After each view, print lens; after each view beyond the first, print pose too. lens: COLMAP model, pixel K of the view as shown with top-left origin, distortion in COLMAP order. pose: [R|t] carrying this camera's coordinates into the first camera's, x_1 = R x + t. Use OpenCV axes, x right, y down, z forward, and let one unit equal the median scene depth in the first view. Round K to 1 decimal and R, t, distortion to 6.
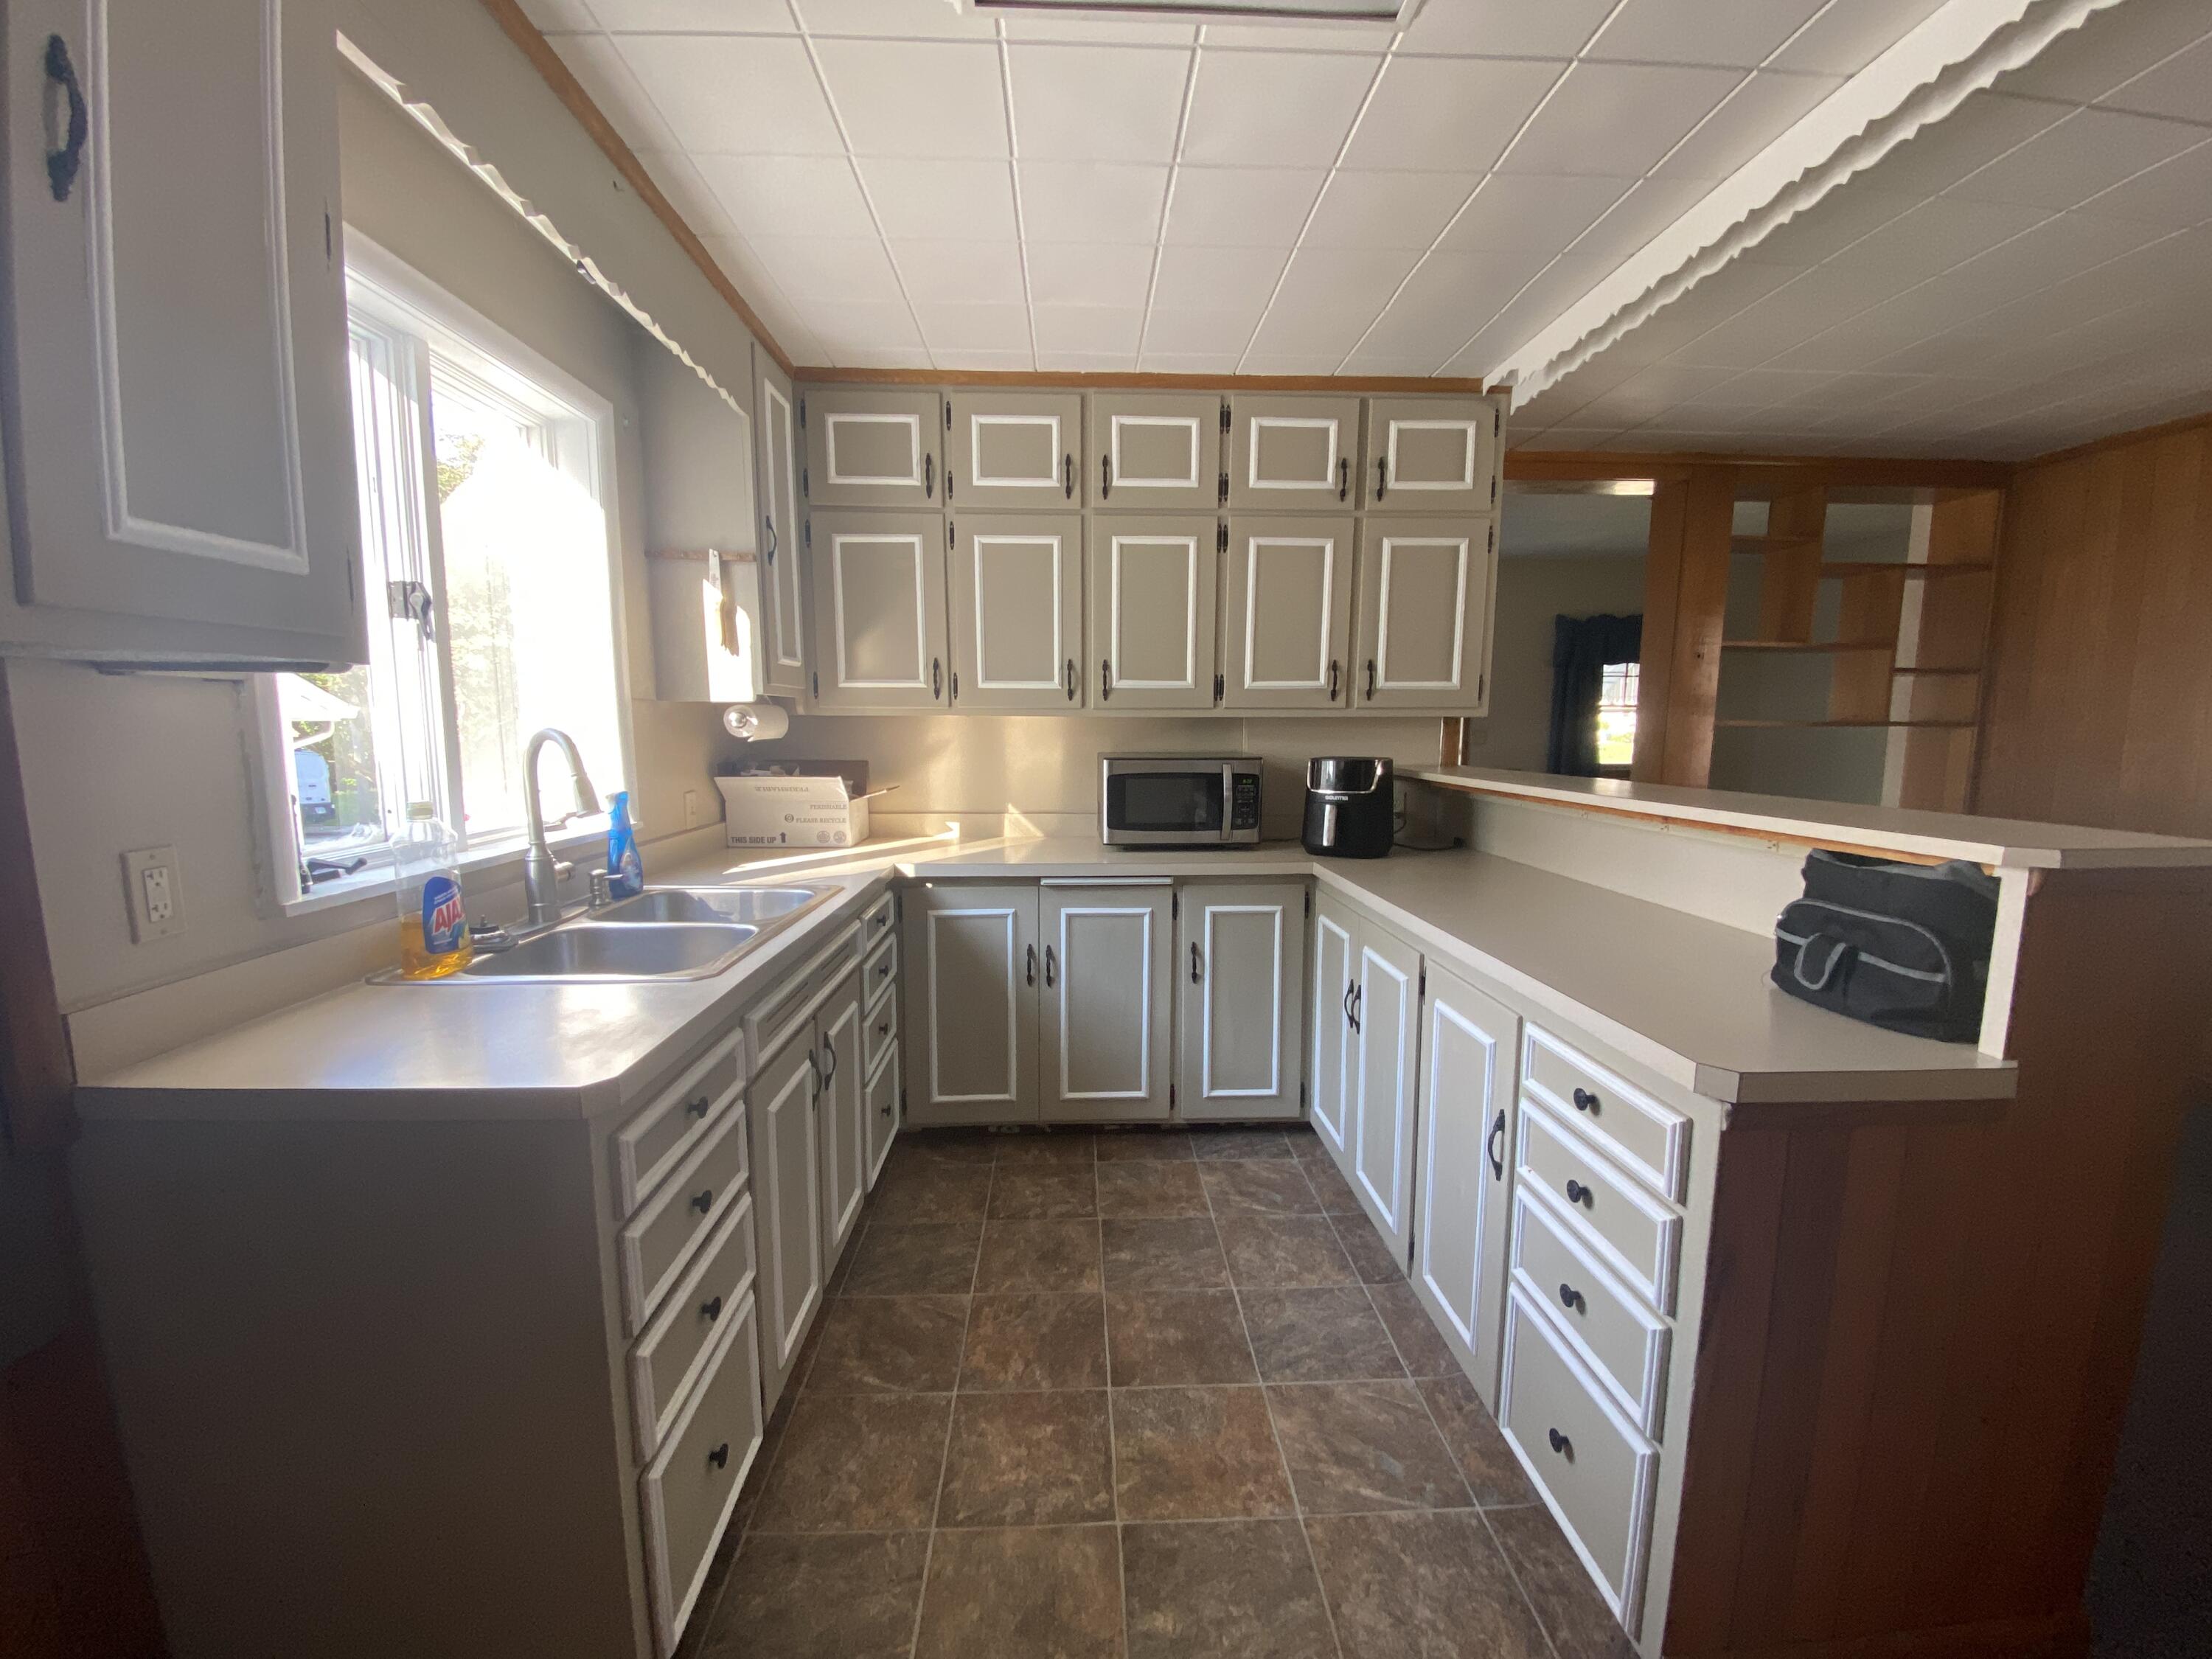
lens RADIAL K [[886.9, 0, 1106.0], [0, 886.9, 829.5], [0, 0, 1]] dist [0.057863, -0.000104]
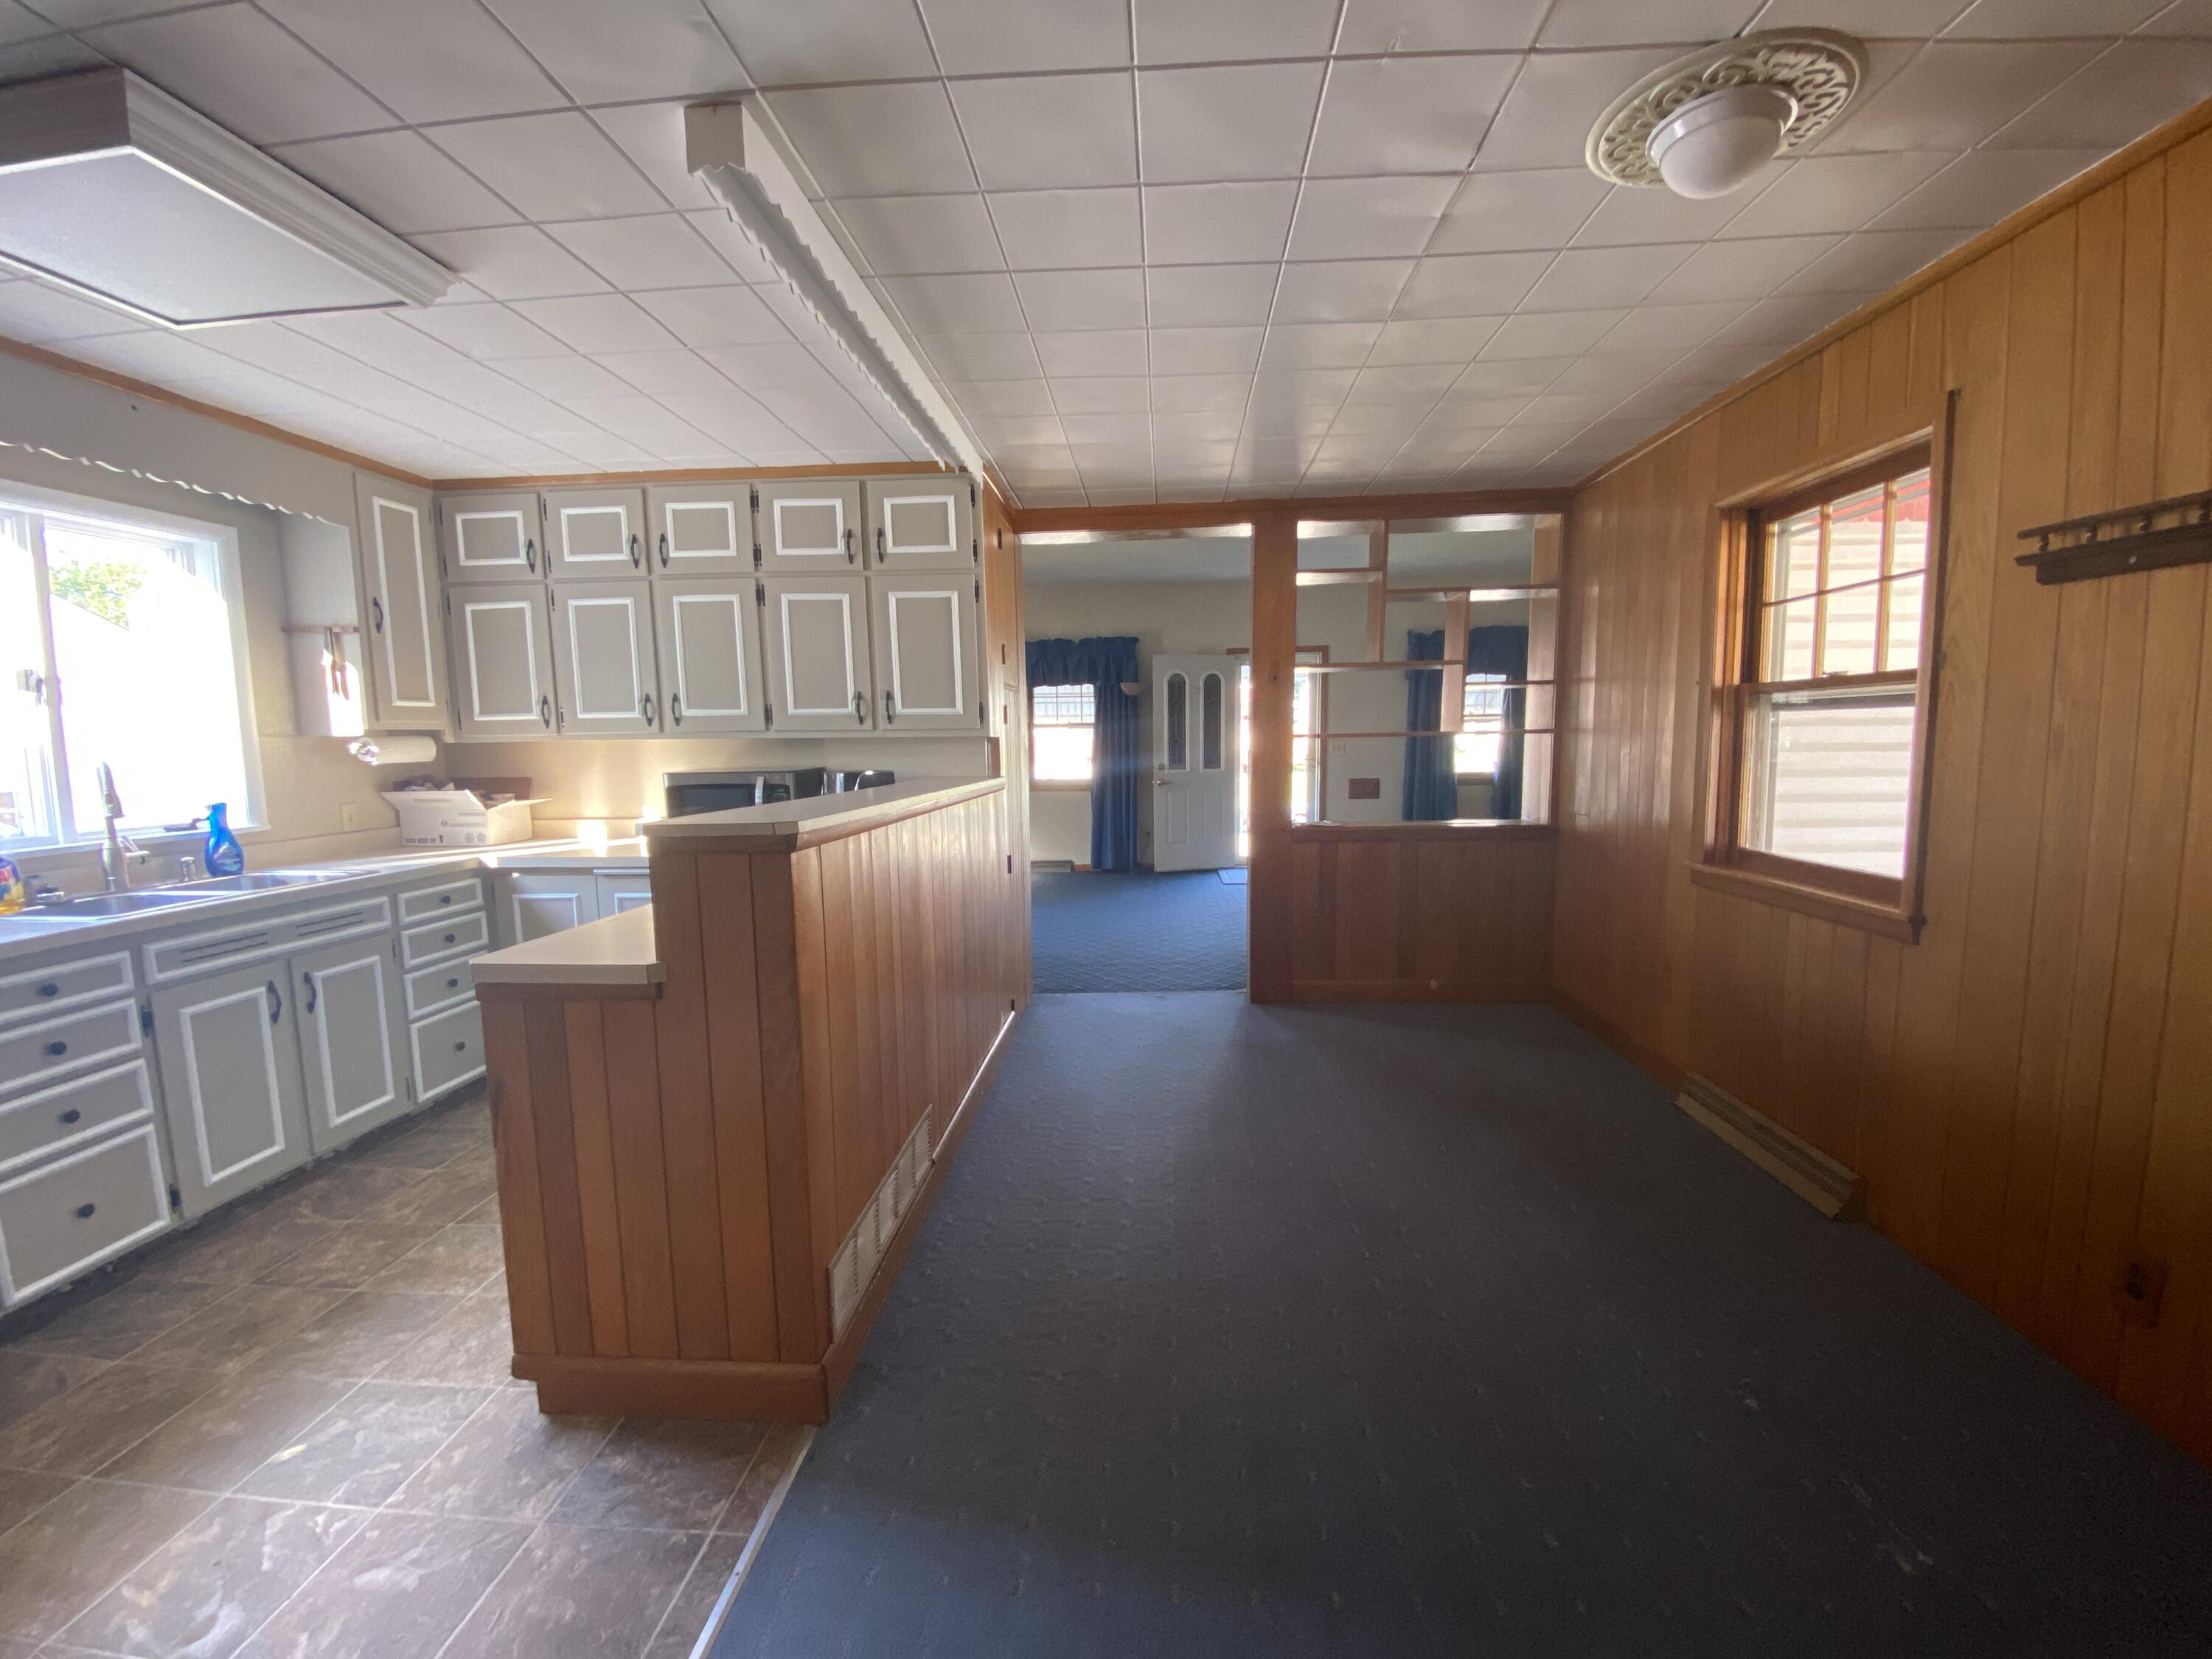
lens RADIAL K [[898.4, 0, 1106.0], [0, 898.4, 829.5], [0, 0, 1]] dist [0.000836, 0.000033]
pose [[0.993303, -0.001789, -0.115524, 0.765262], [0.000660, 0.999952, -0.009813, 0.010624], [0.115536, 0.009671, 0.993256, -0.179063]]
